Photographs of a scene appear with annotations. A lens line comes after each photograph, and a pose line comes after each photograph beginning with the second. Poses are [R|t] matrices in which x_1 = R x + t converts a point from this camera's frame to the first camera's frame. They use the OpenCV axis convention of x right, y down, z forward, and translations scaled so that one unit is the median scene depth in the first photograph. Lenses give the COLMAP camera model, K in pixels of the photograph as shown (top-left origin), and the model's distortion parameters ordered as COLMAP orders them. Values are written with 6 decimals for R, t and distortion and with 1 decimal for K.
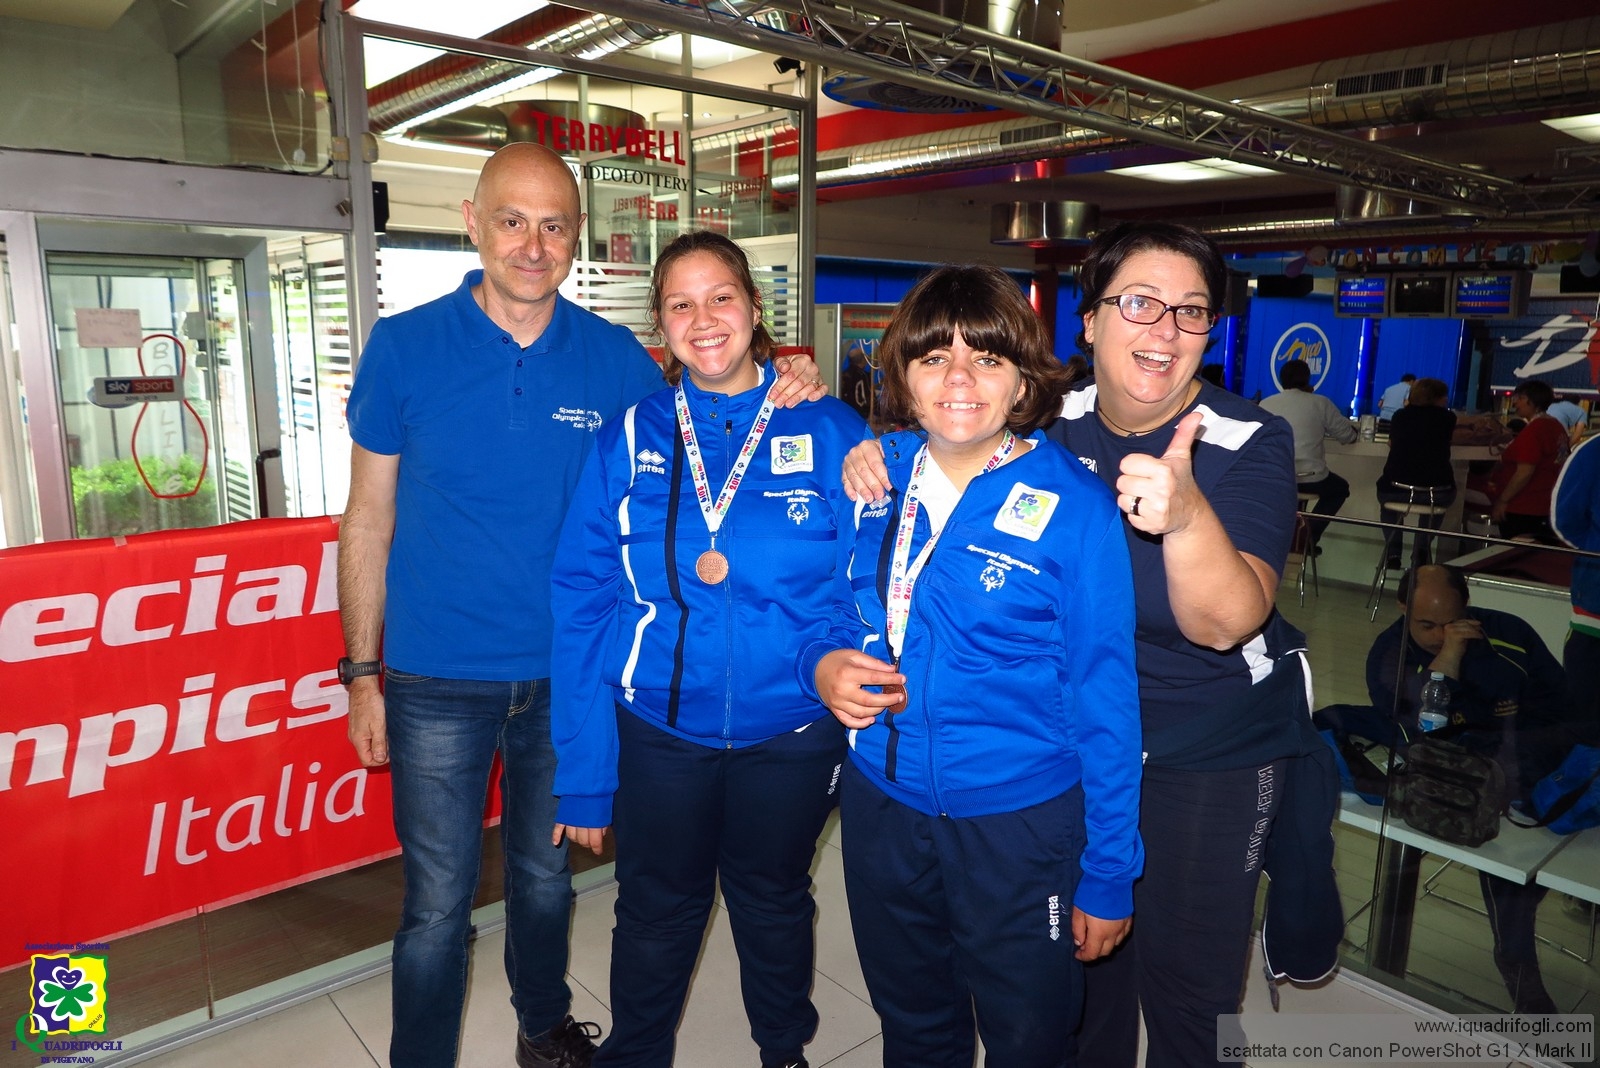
lens RADIAL K [[1104.6, 0, 803.8], [0, 1104.6, 527.2], [0, 0, 1]] dist [-0.014387, 0.011630]
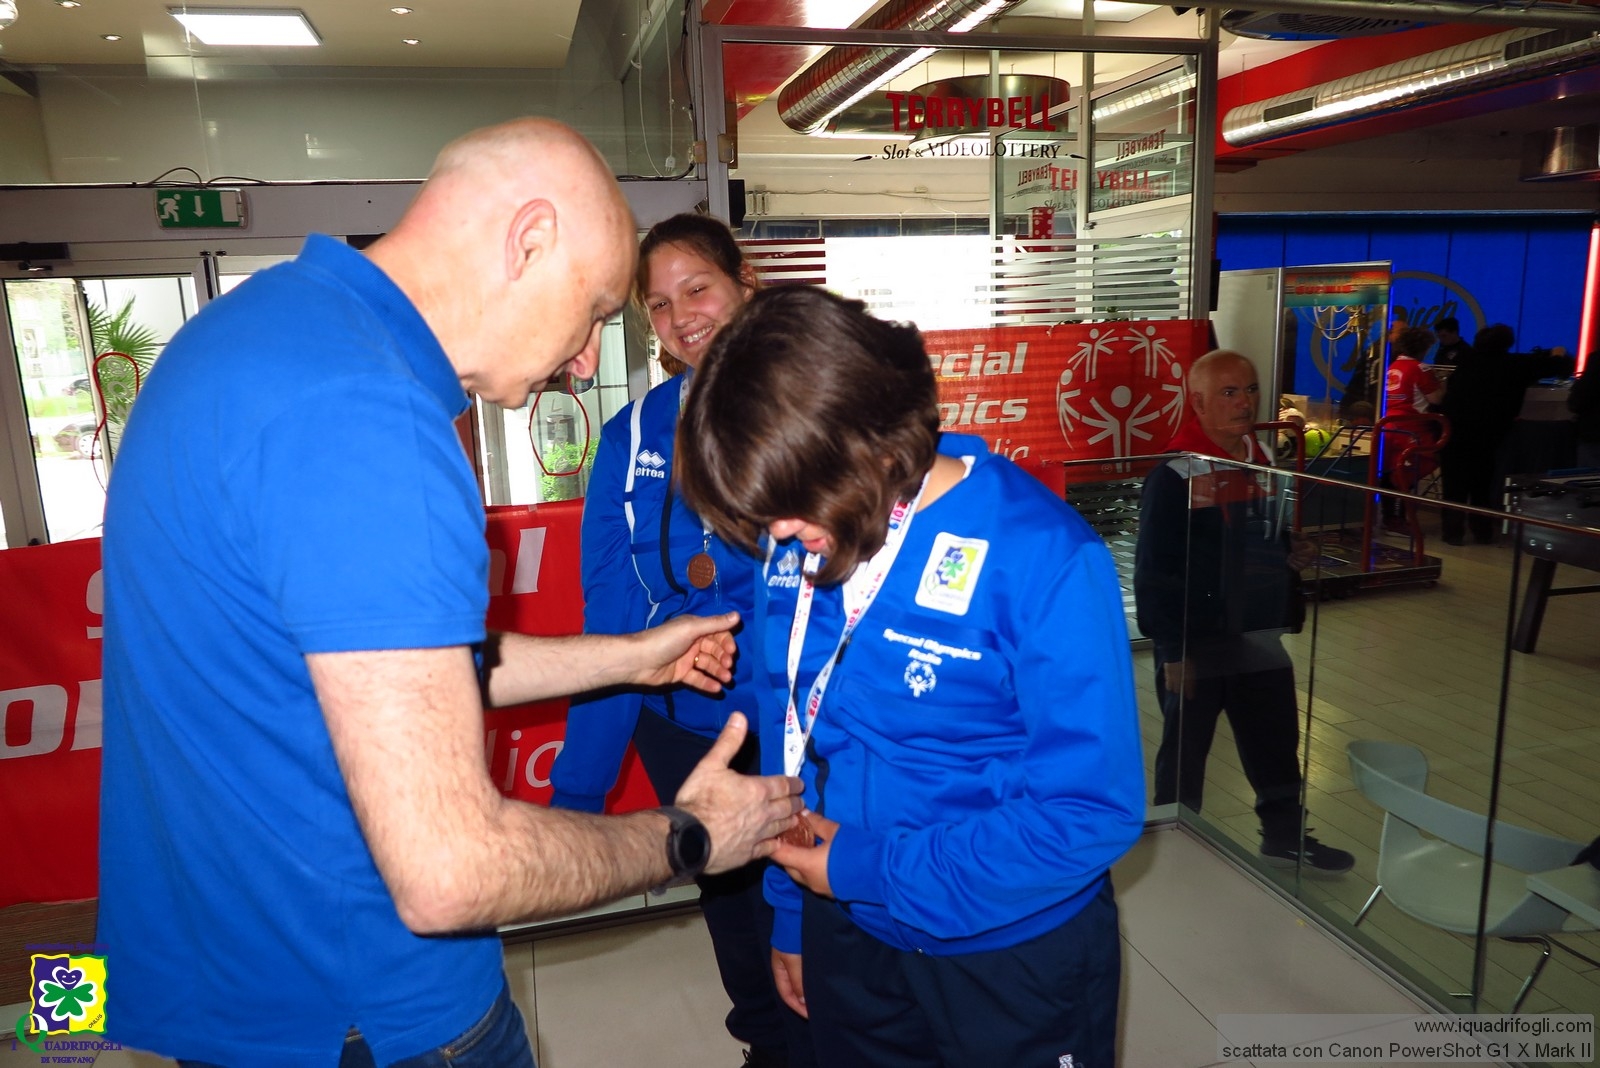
lens RADIAL K [[1104.6, 0, 800.8], [0, 1104.6, 524.6], [0, 0, 1]] dist [-0.014387, 0.011630]
pose [[0.901503, 0.042488, -0.430681, 0.104045], [-0.034034, 0.999047, 0.027318, -0.011343], [0.431432, -0.009970, 0.902090, 0.053353]]
